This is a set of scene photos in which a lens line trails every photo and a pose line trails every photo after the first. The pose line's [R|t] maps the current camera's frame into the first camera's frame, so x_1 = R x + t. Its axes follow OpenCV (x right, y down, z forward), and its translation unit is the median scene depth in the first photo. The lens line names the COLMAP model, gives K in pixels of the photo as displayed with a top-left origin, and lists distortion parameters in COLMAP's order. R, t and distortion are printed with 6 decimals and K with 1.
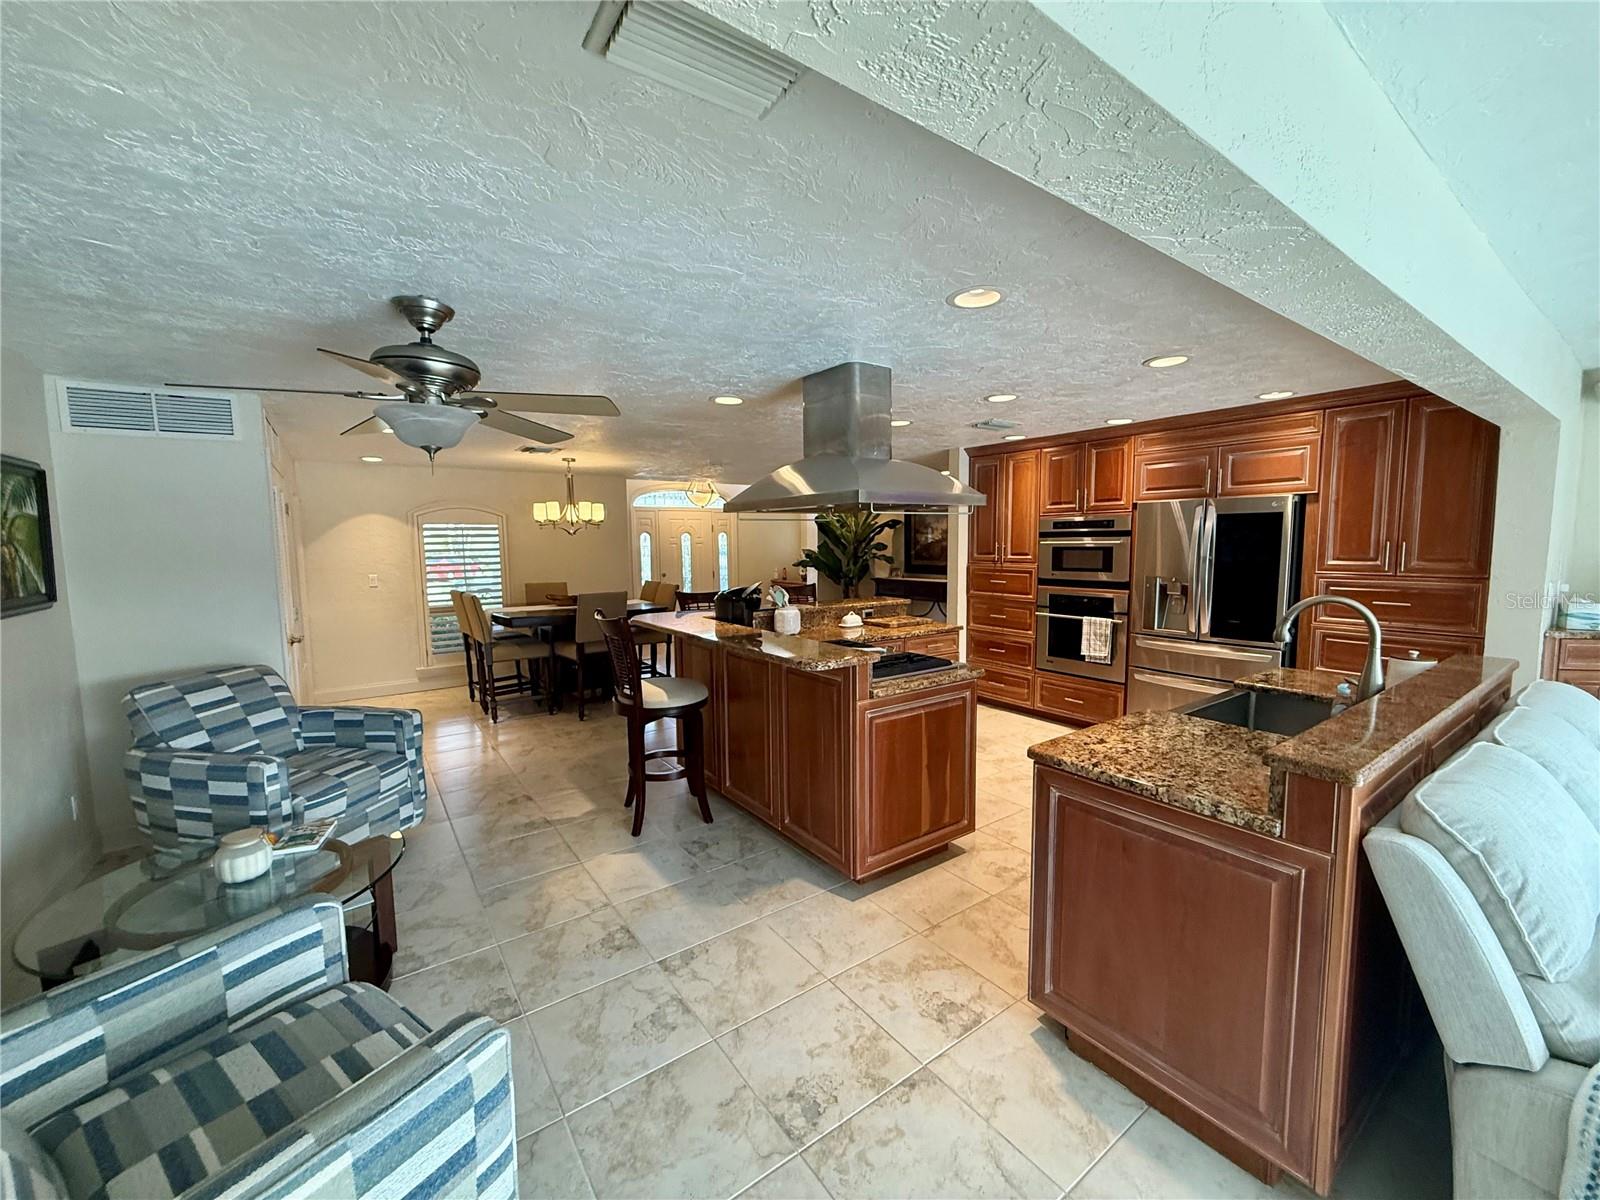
lens RADIAL K [[633.7, 0, 800.0], [0, 633.7, 598.2], [0, 0, 1]] dist [-0.000757, 0.000346]
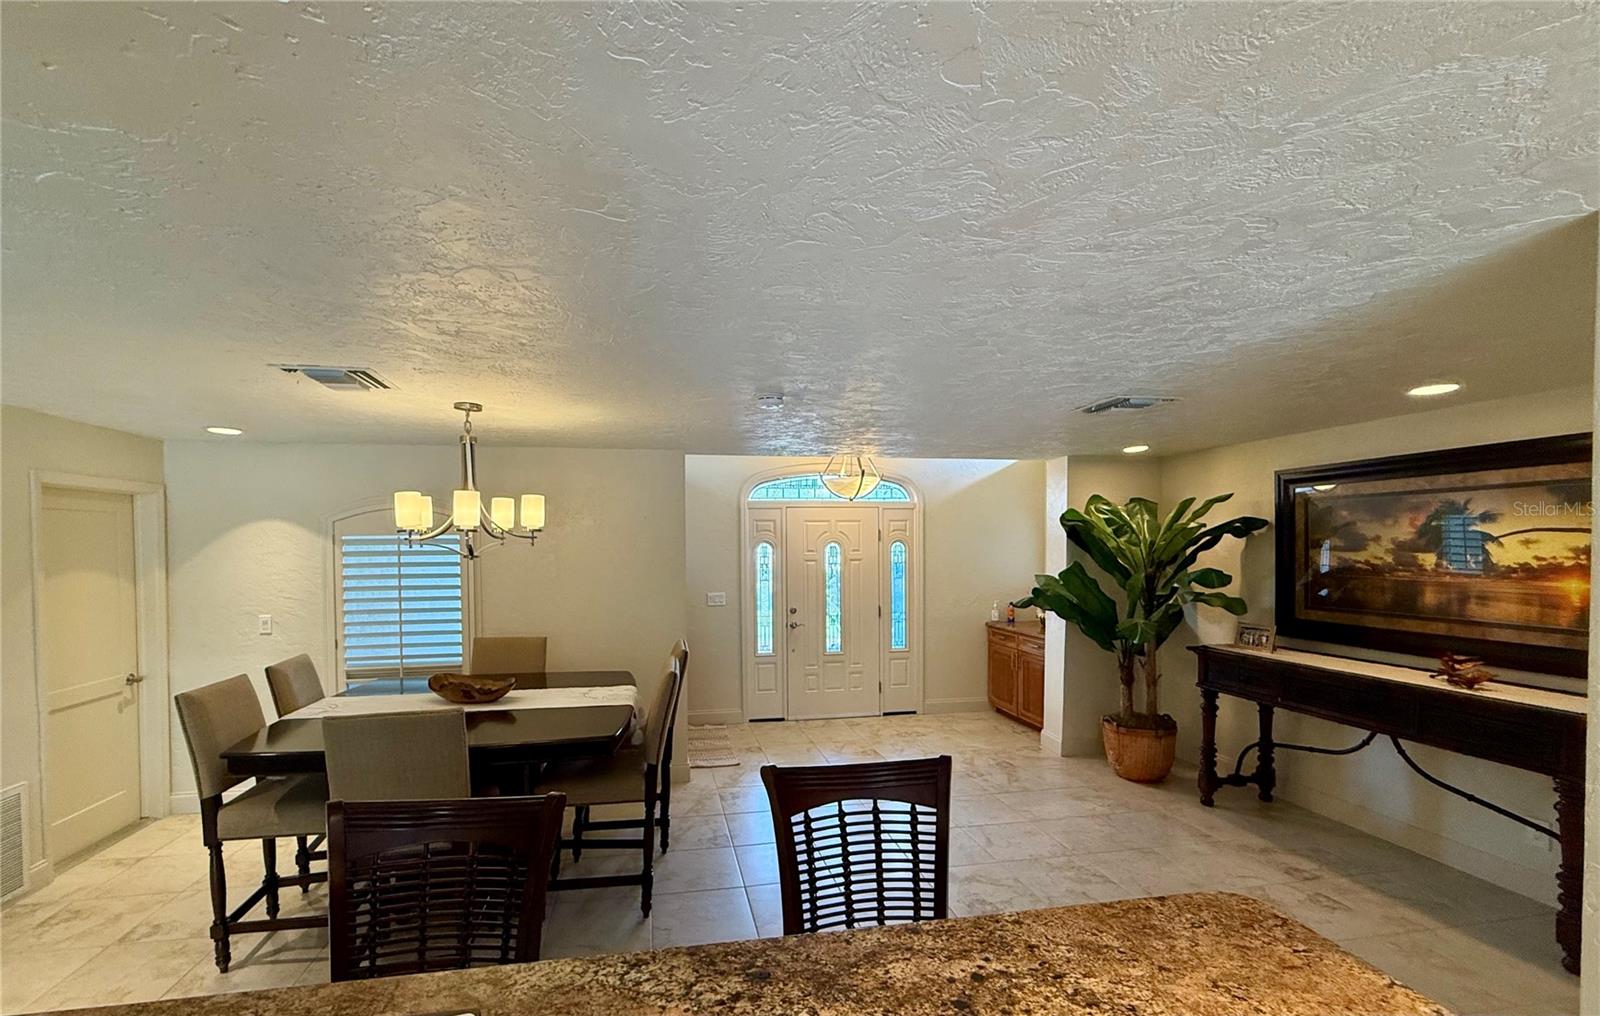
lens RADIAL K [[656.6, 0, 772.4], [0, 656.6, 556.4], [0, 0, 1]] dist [-0.000968, 0.000165]
pose [[0.899858, 0.014152, -0.435954, 0.098641], [-0.043359, 0.997425, -0.057119, -0.114416], [0.434023, 0.070302, 0.898155, 0.901574]]
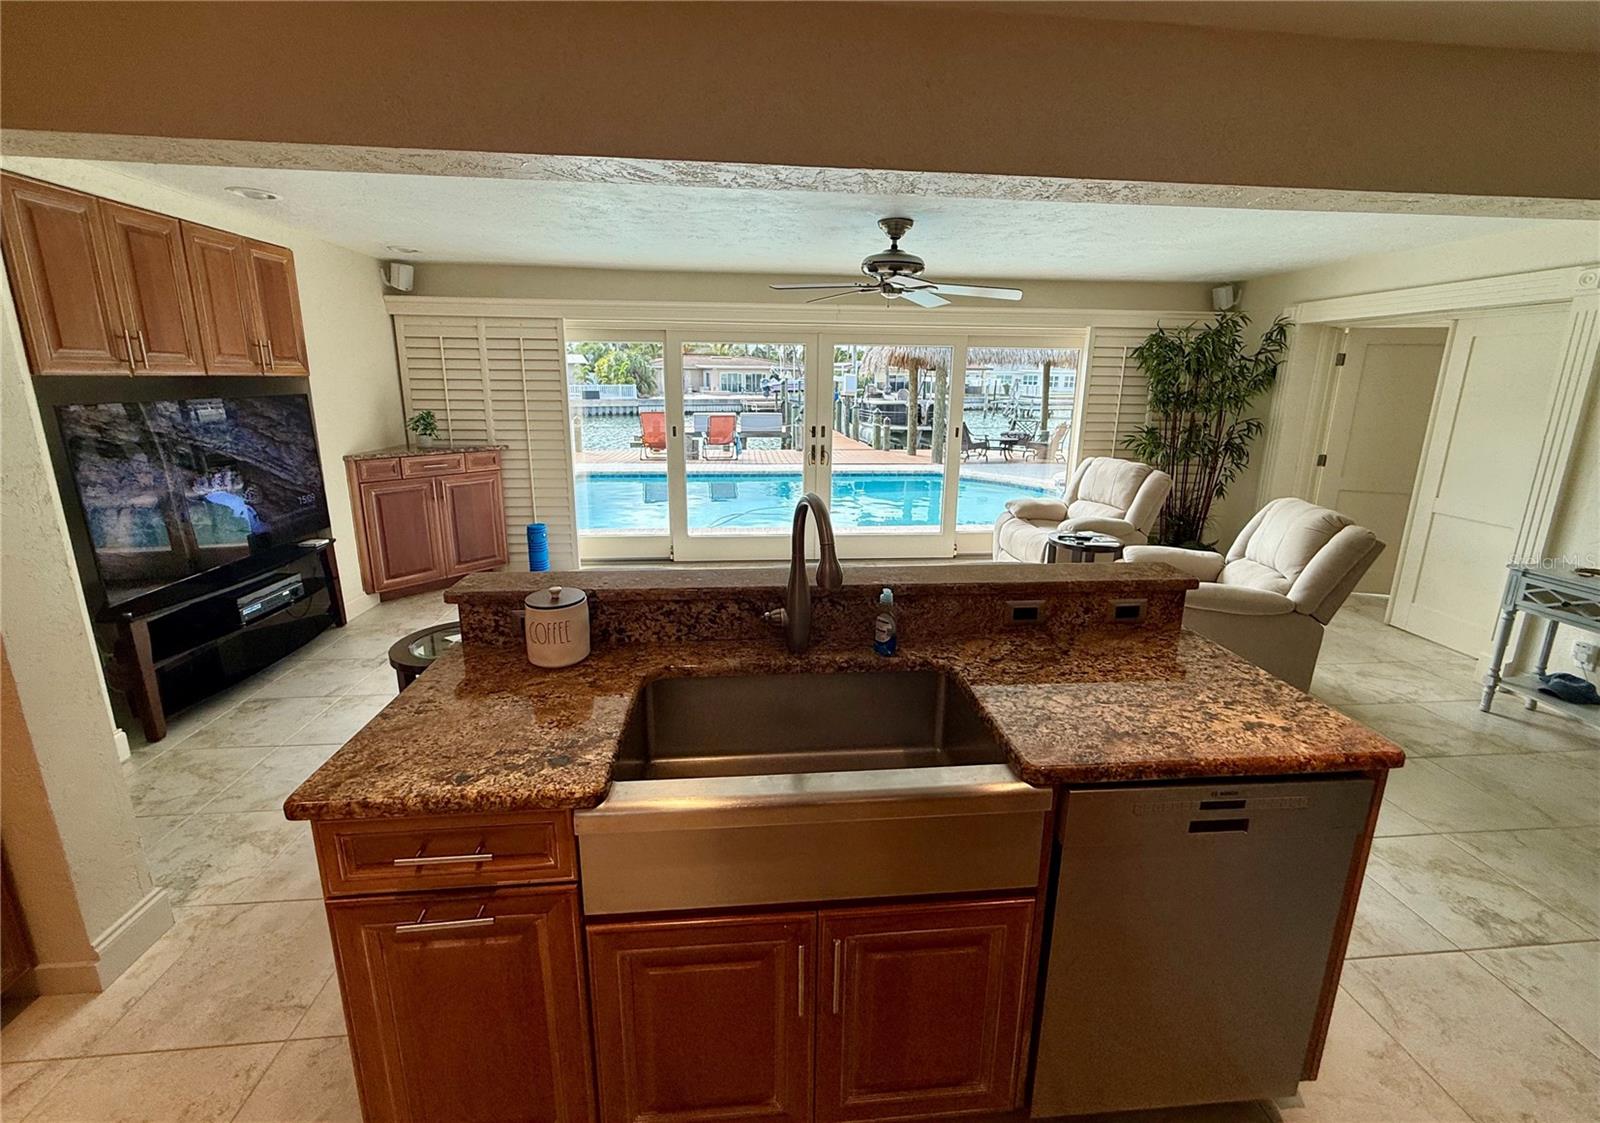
lens RADIAL K [[643.8, 0, 805.8], [0, 643.8, 513.9], [0, 0, 1]] dist [-0.001449, -0.000211]
pose [[-0.862401, -0.106214, 0.494958, 0.251577], [0.042861, 0.958910, 0.280454, -0.083357], [-0.504408, 0.263079, -0.822412, 0.760864]]
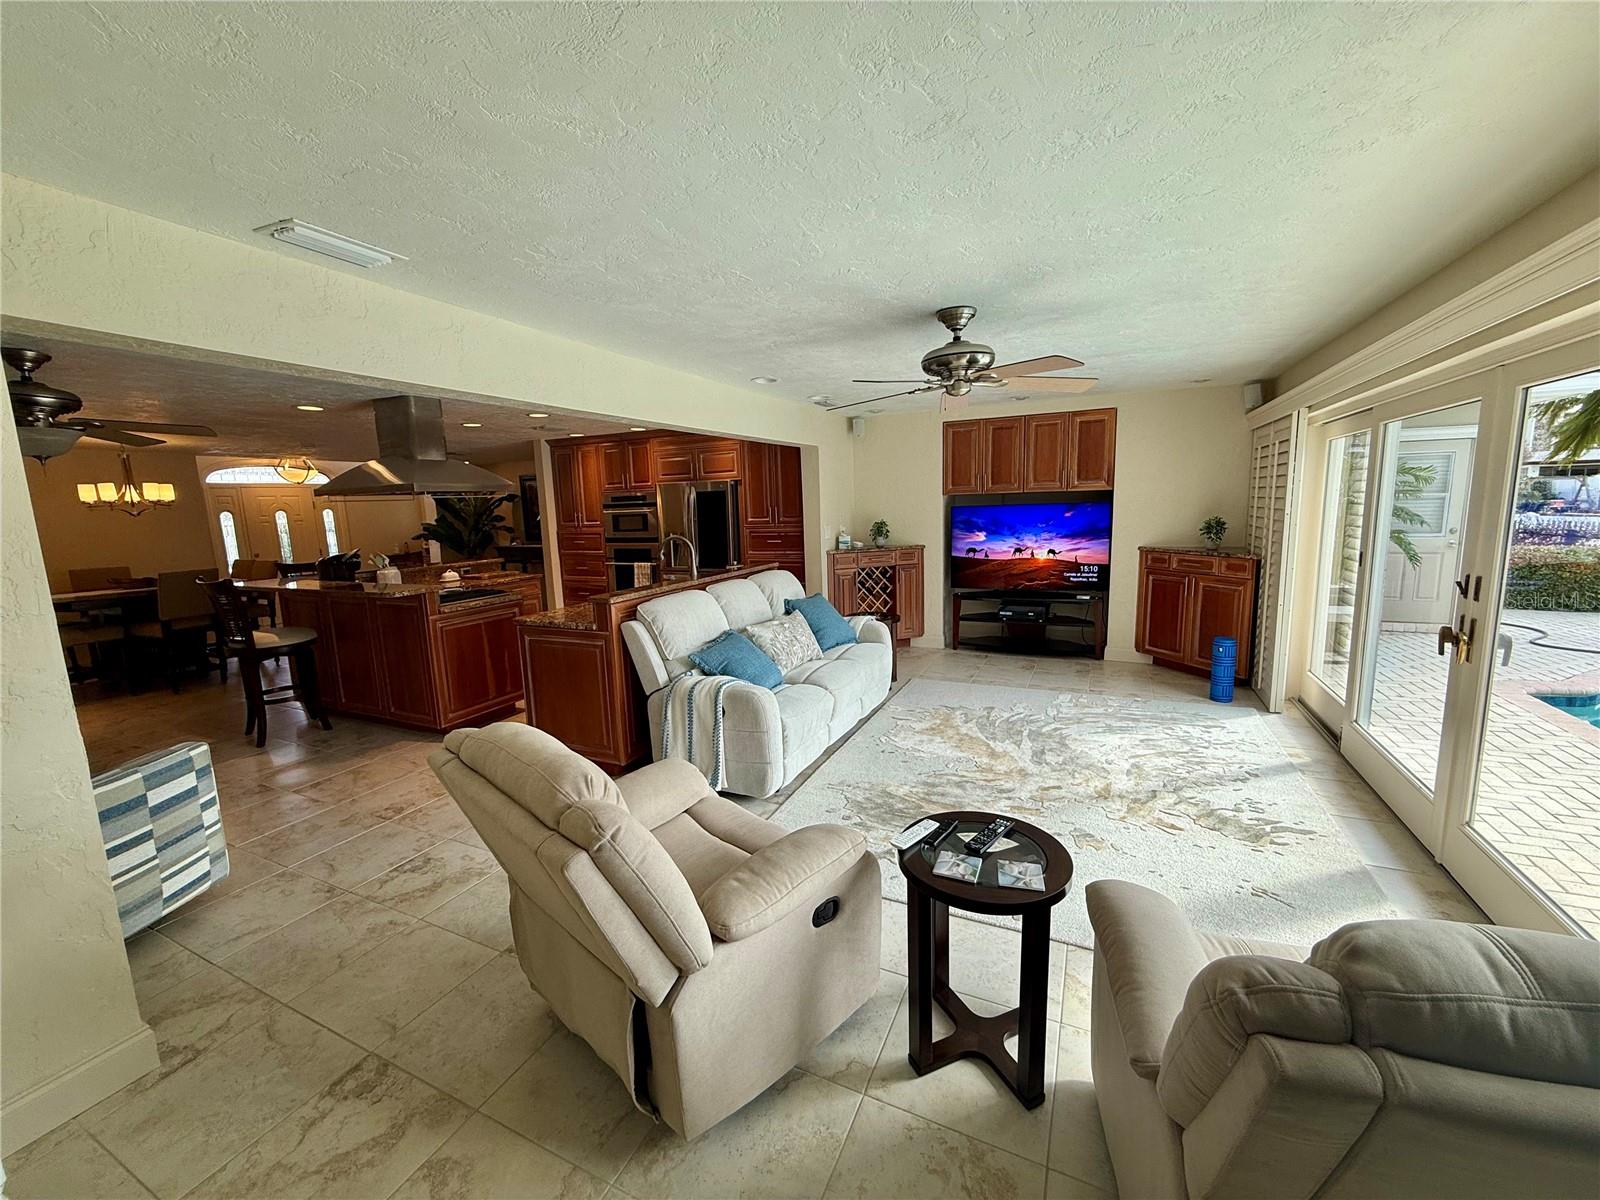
lens RADIAL K [[633.7, 0, 794.9], [0, 633.7, 599.5], [0, 0, 1]] dist [-0.000757, 0.000346]
pose [[0.877132, -0.091246, 0.471501, 0.089426], [0.067700, 0.995473, 0.066704, 0.045884], [-0.475454, -0.026588, 0.879339, -0.501555]]
